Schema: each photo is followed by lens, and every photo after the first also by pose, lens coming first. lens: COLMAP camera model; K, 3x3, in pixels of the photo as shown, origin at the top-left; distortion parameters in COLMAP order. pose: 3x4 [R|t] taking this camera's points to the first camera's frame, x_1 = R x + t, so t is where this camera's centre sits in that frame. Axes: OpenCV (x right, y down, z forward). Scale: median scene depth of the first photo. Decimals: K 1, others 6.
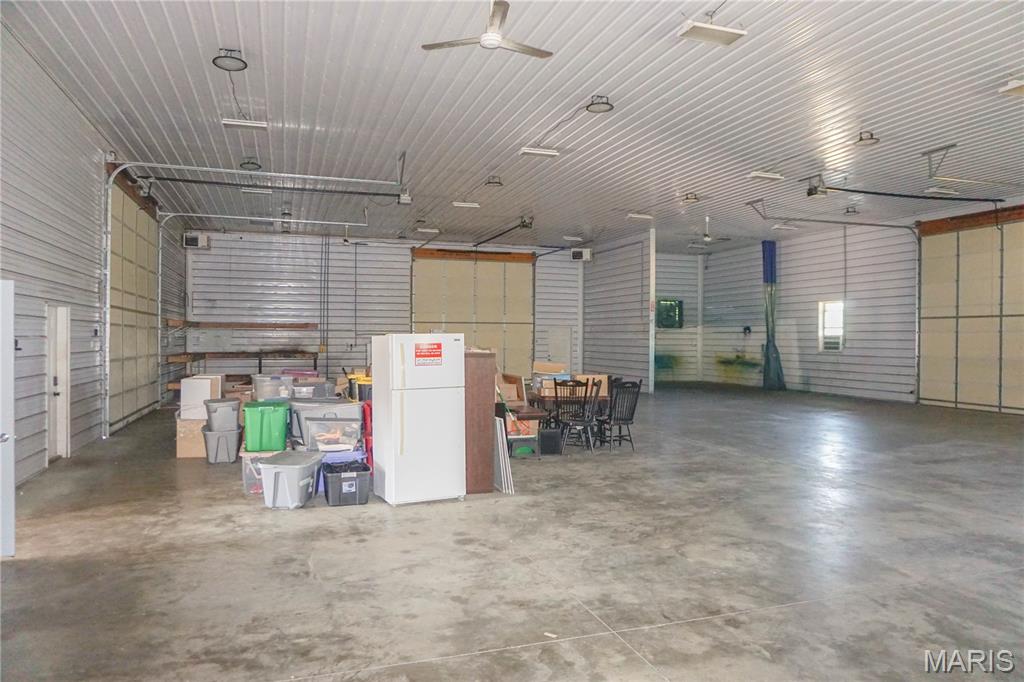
lens RADIAL K [[690.8, 0, 513.0], [0, 690.8, 342.2], [0, 0, 1]] dist [-0.035866, 0.008332]
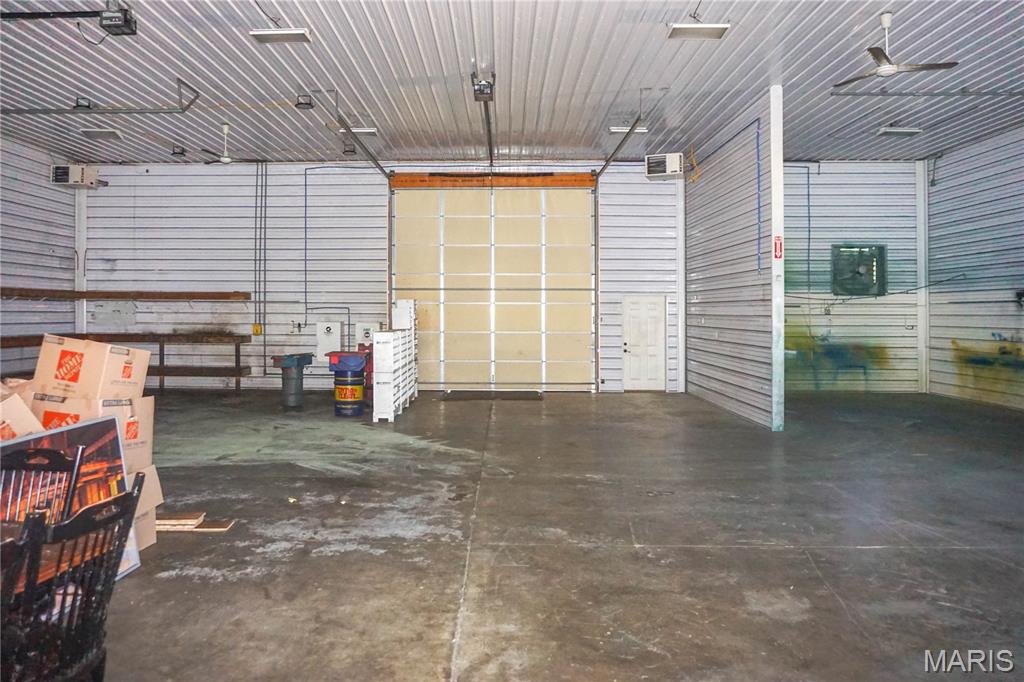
lens RADIAL K [[690.8, 0, 489.2], [0, 690.8, 292.5], [0, 0, 1]] dist [-0.035866, 0.008332]
pose [[0.934178, -0.010540, -0.356650, 0.160370], [-0.002192, 0.999375, -0.035278, -0.003153], [0.356799, 0.033737, 0.933572, 0.420769]]
